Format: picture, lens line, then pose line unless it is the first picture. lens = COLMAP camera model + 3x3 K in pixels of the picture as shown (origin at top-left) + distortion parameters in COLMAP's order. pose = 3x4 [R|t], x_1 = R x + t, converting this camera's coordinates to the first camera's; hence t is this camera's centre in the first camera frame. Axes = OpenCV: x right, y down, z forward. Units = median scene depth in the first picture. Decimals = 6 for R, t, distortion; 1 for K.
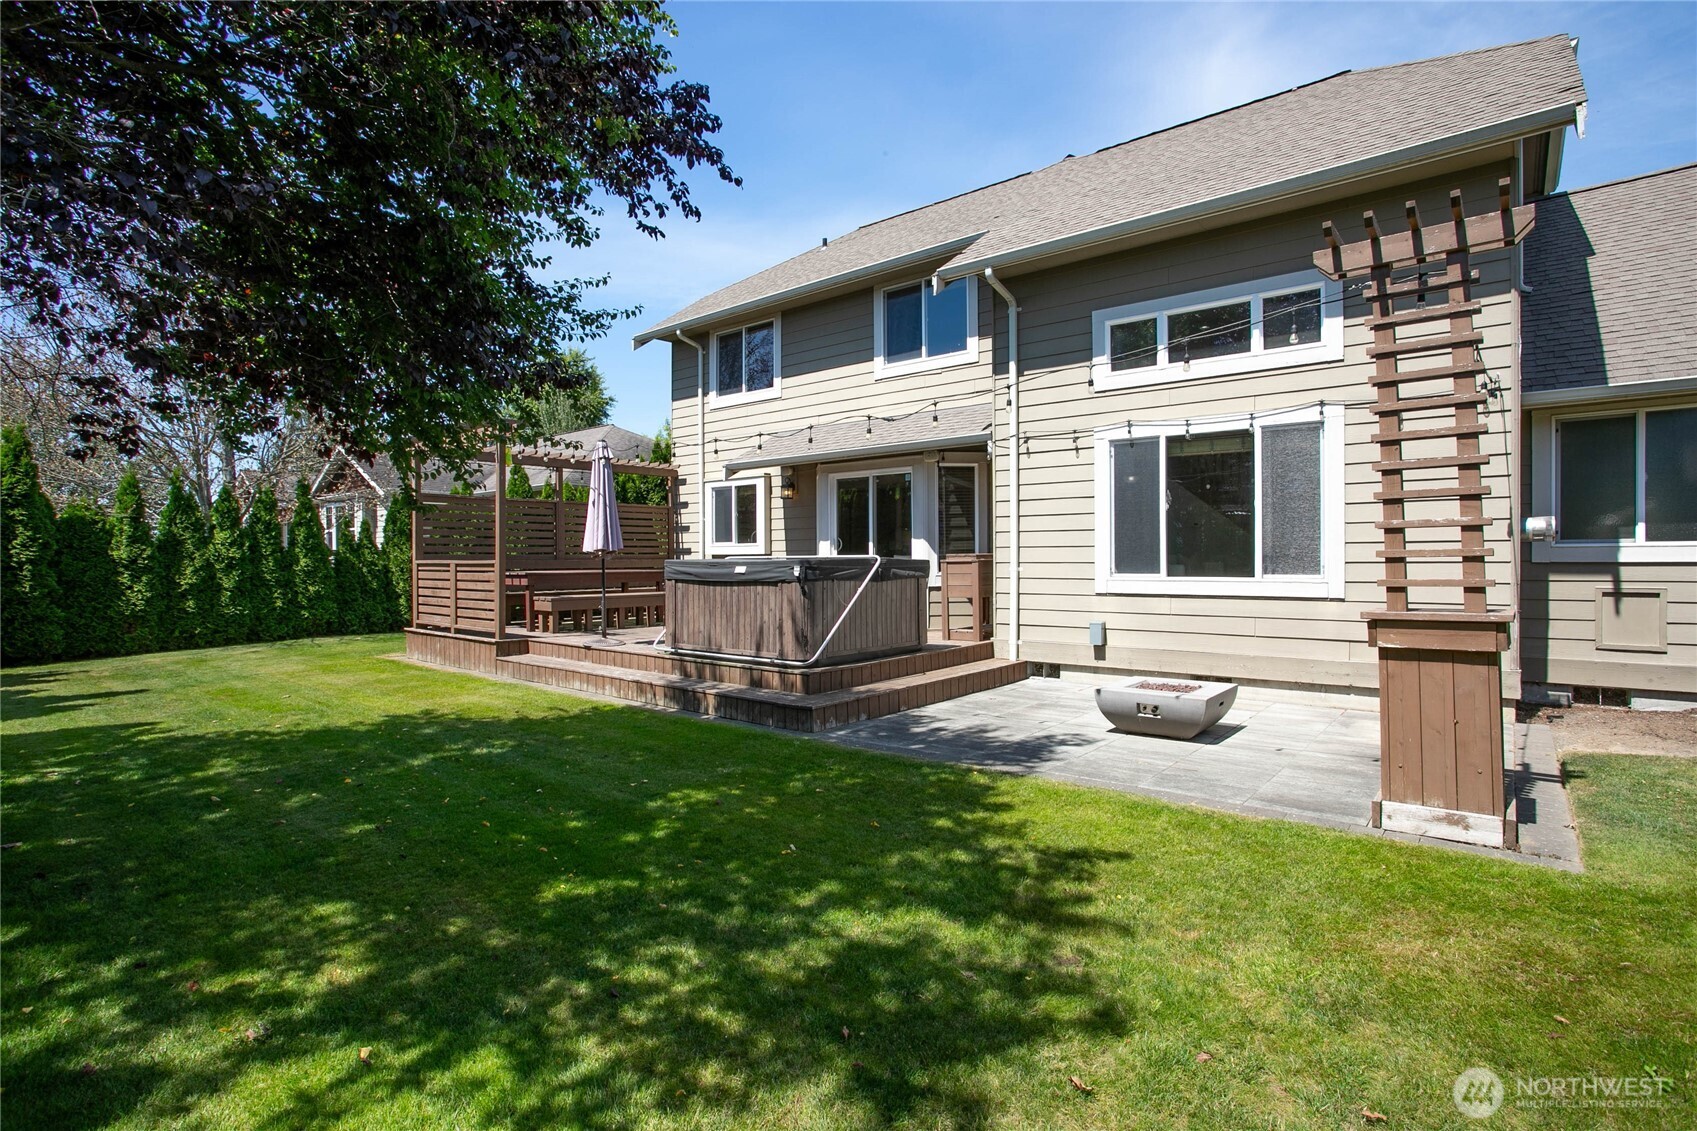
lens RADIAL K [[818.2, 0, 848.5], [0, 818.2, 565.5], [0, 0, 1]] dist [-0.001424, -0.000033]
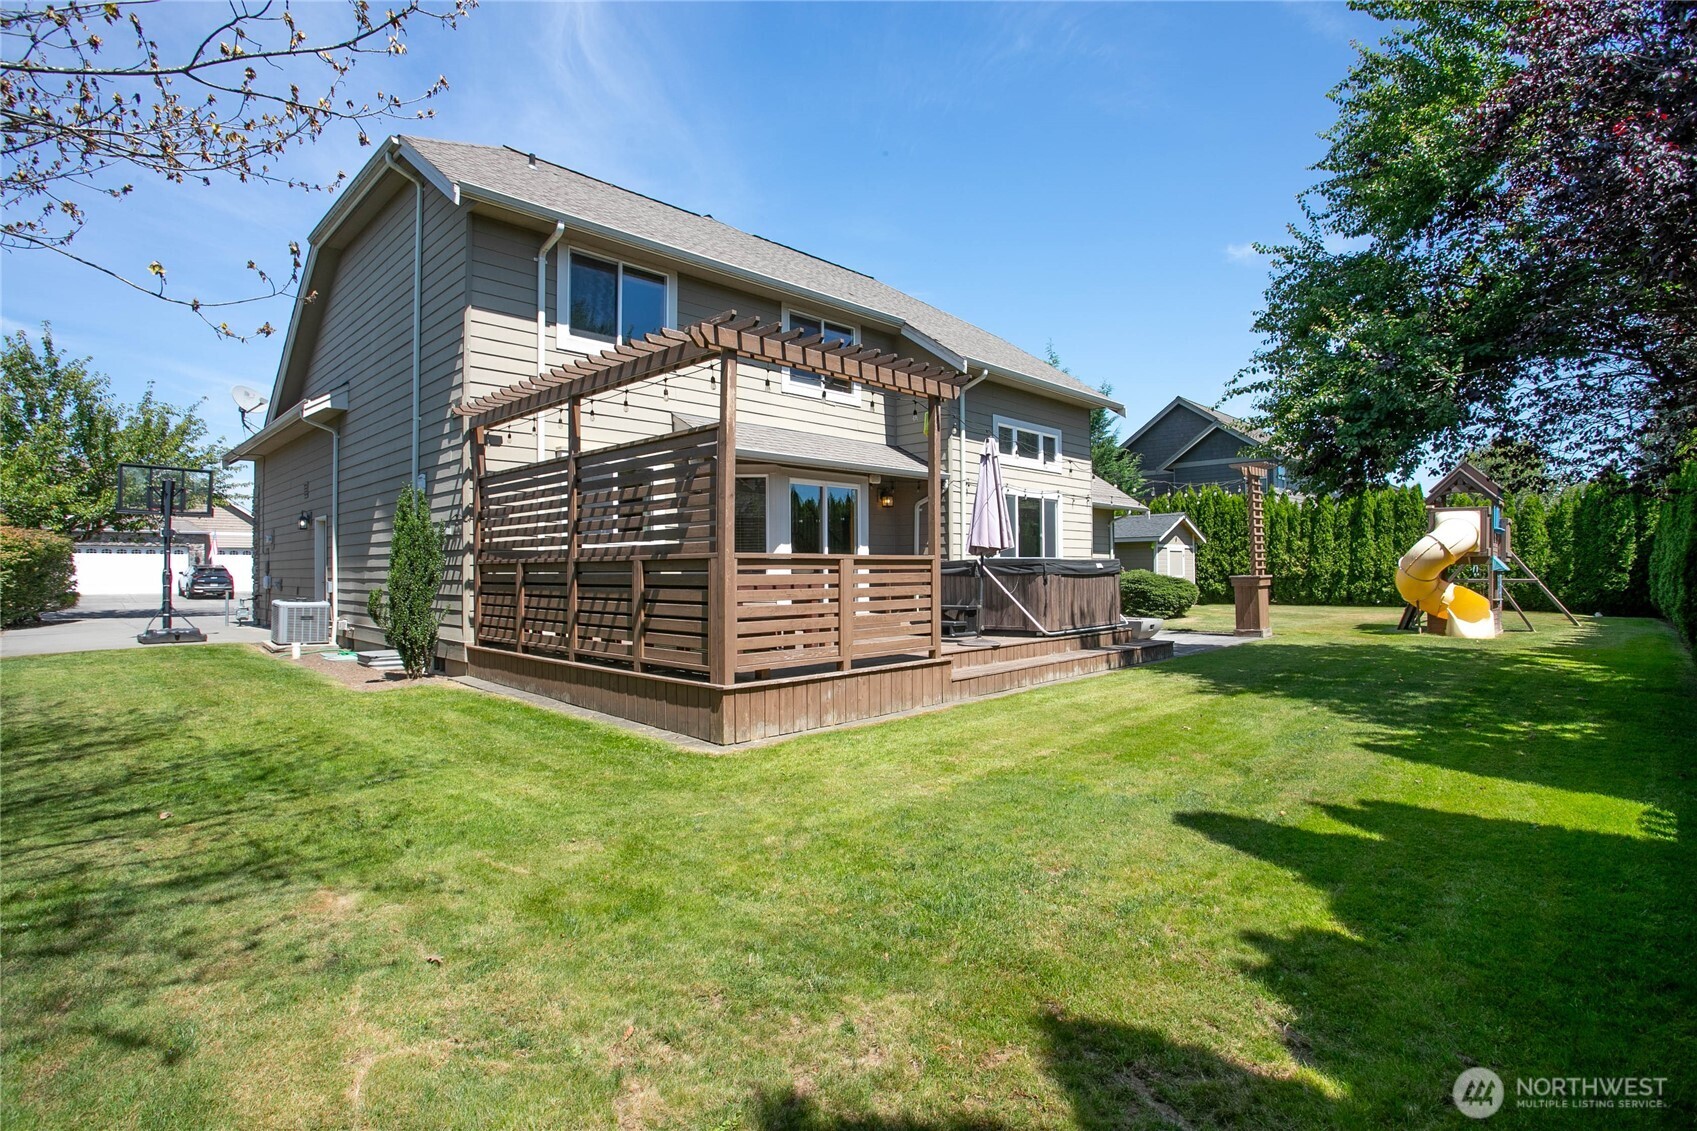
lens RADIAL K [[818.2, 0, 848.5], [0, 818.2, 565.5], [0, 0, 1]] dist [-0.001424, -0.000033]
pose [[0.100813, 0.014245, 0.994803, -1.456270], [0.018996, 0.999688, -0.016240, 0.017994], [-0.994724, 0.020534, 0.100511, 1.200431]]
